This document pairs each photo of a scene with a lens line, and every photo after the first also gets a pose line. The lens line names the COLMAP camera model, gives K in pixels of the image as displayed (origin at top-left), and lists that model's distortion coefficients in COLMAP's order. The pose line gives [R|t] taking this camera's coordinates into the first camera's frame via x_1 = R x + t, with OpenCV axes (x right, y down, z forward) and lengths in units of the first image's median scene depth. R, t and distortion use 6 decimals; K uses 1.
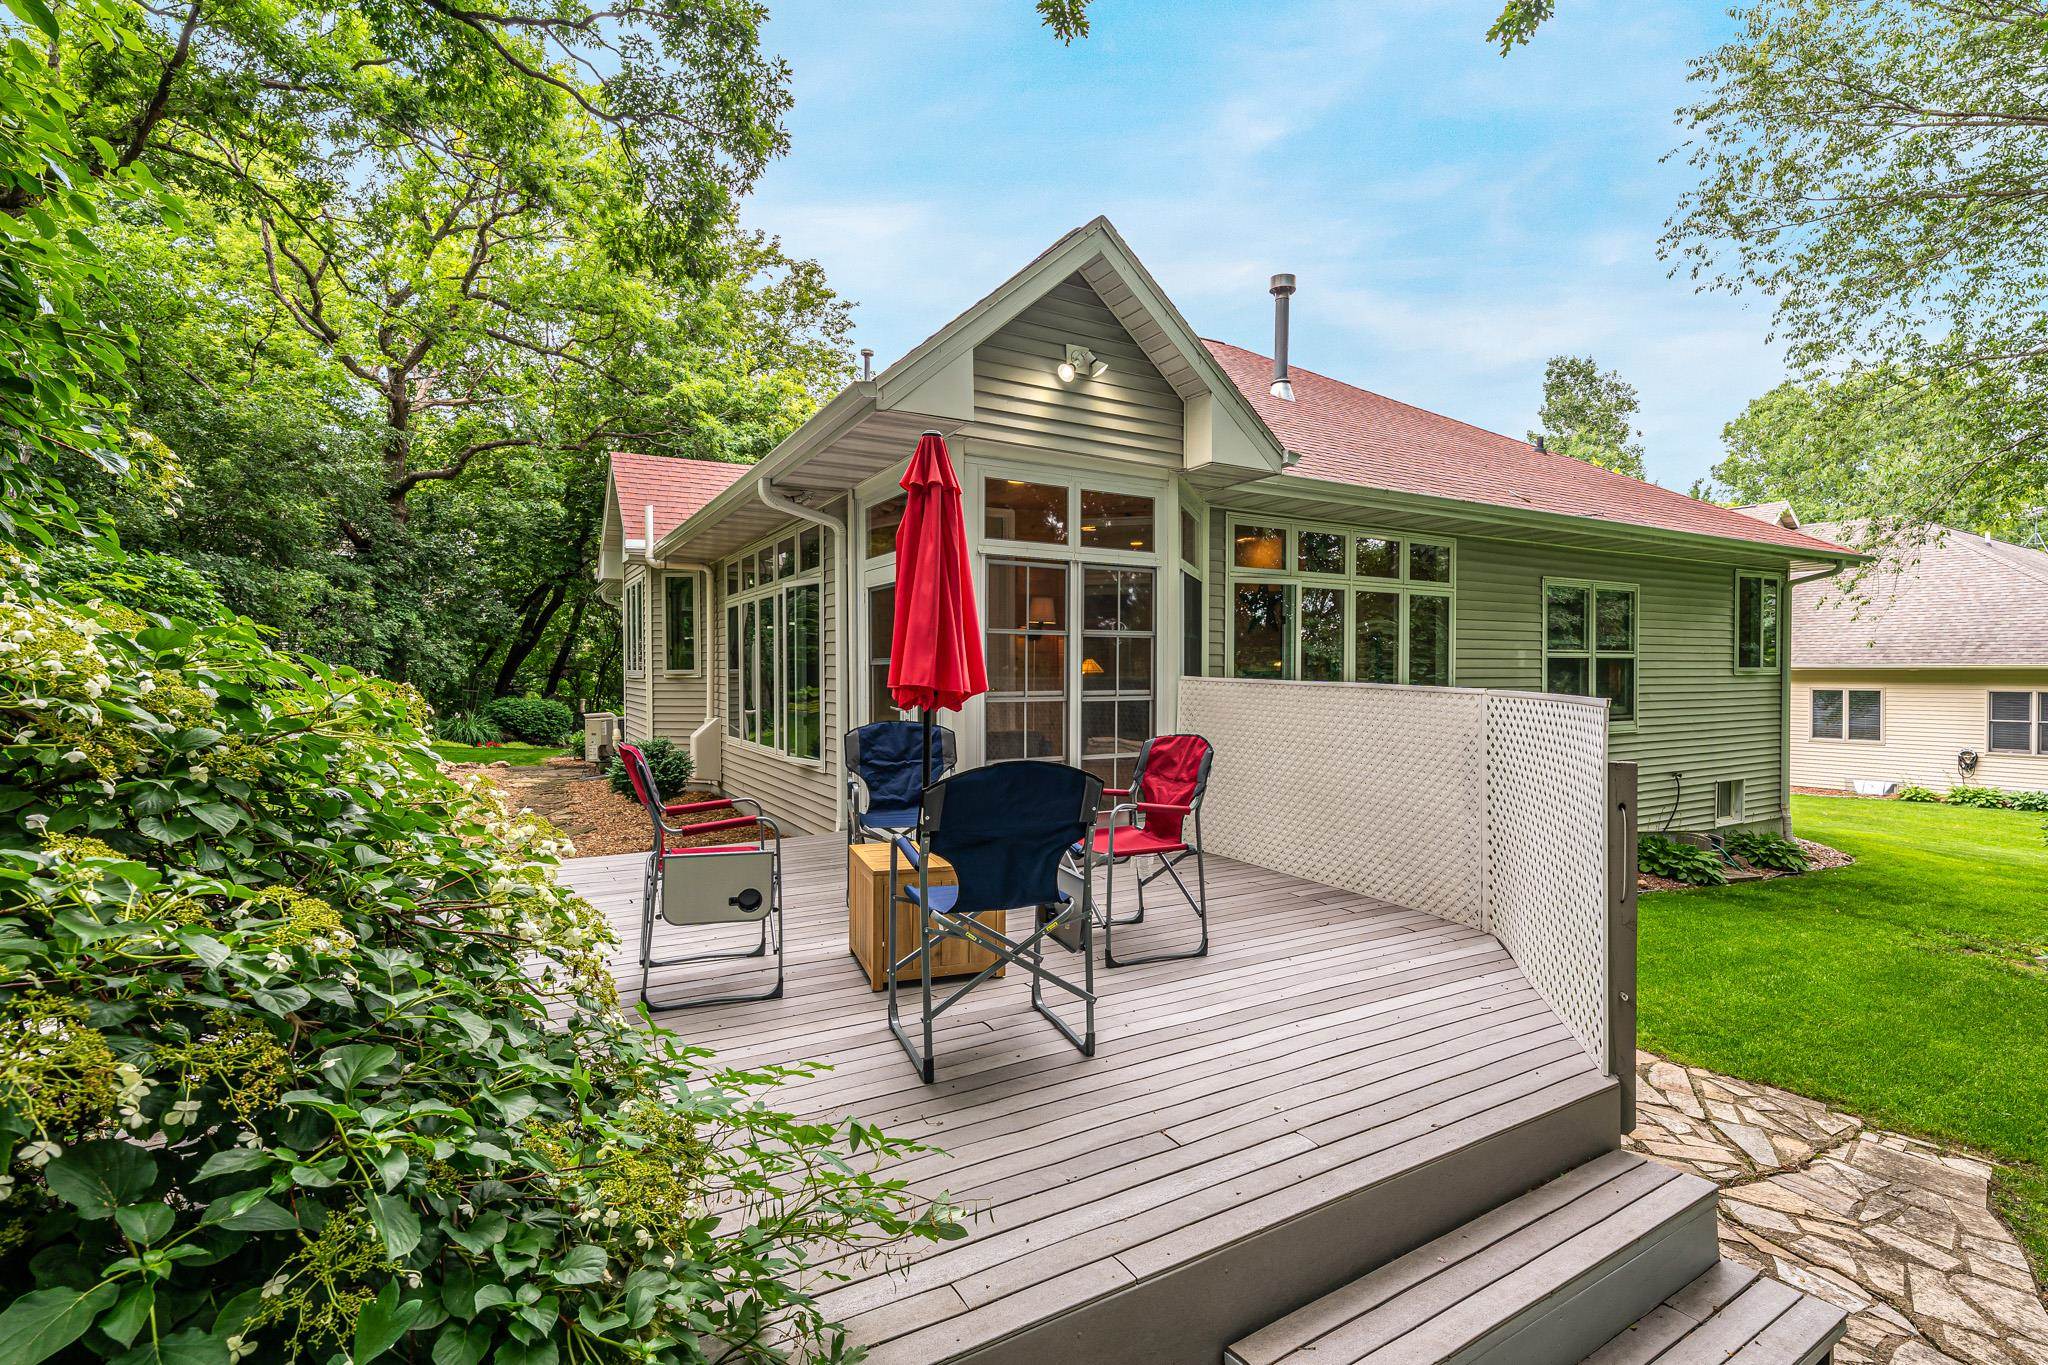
lens RADIAL K [[924.8, 0, 1026.0], [0, 924.8, 676.2], [0, 0, 1]] dist [0.003673, 0.000233]
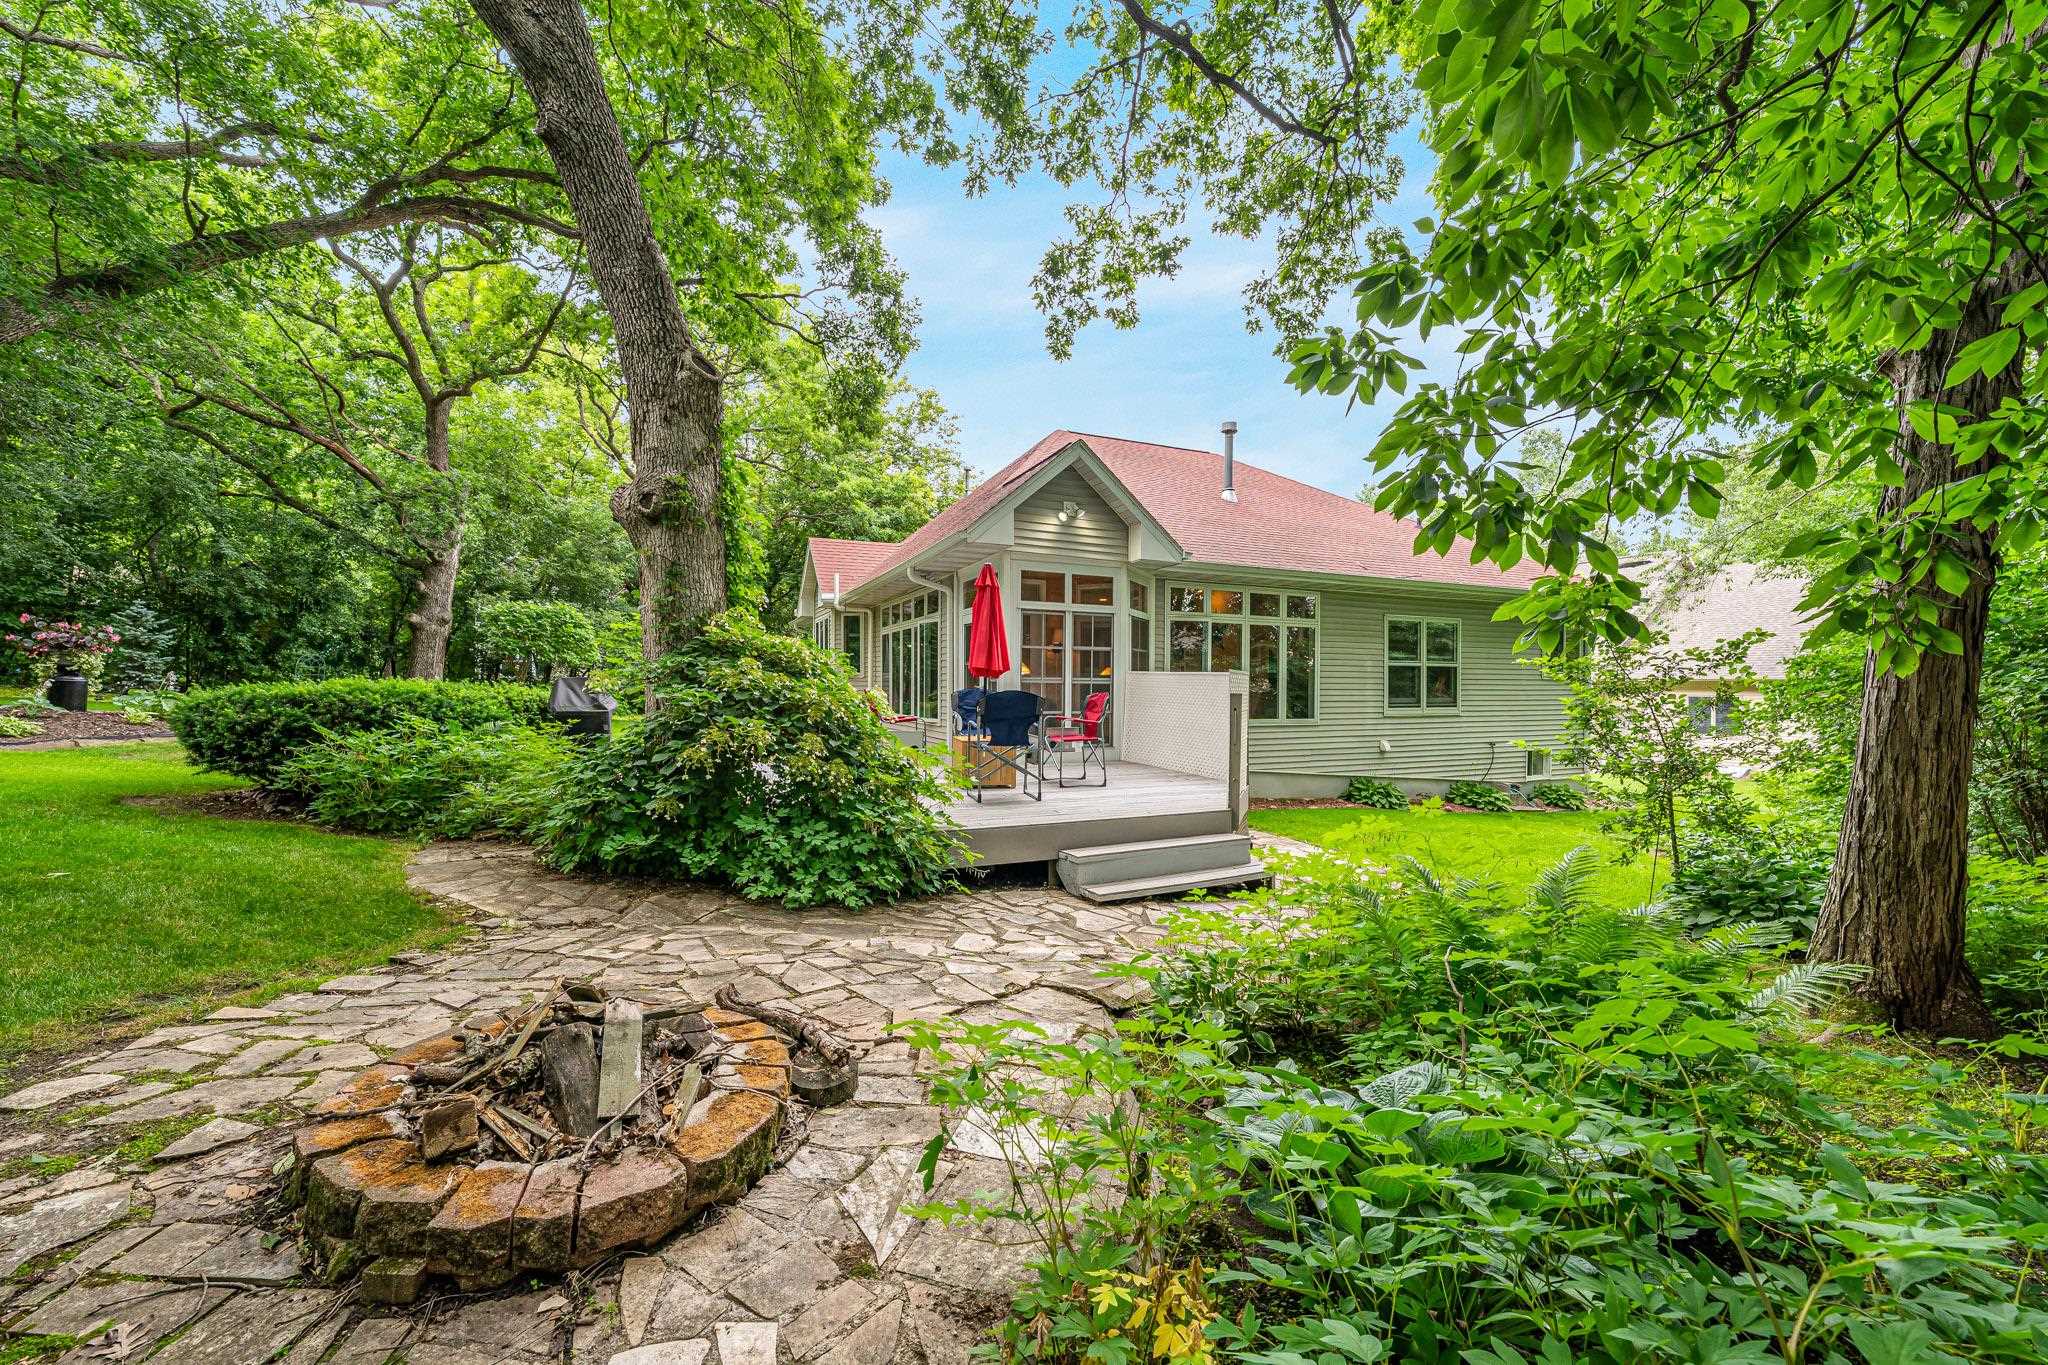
lens RADIAL K [[813.9, 0, 1027.8], [0, 813.9, 687.2], [0, 0, 1]] dist [0.000900, 0.000011]
pose [[0.994990, 0.005792, -0.099806, 0.095939], [-0.006539, 0.999953, -0.007160, 0.033700], [0.099760, 0.007777, 0.994981, -0.492976]]
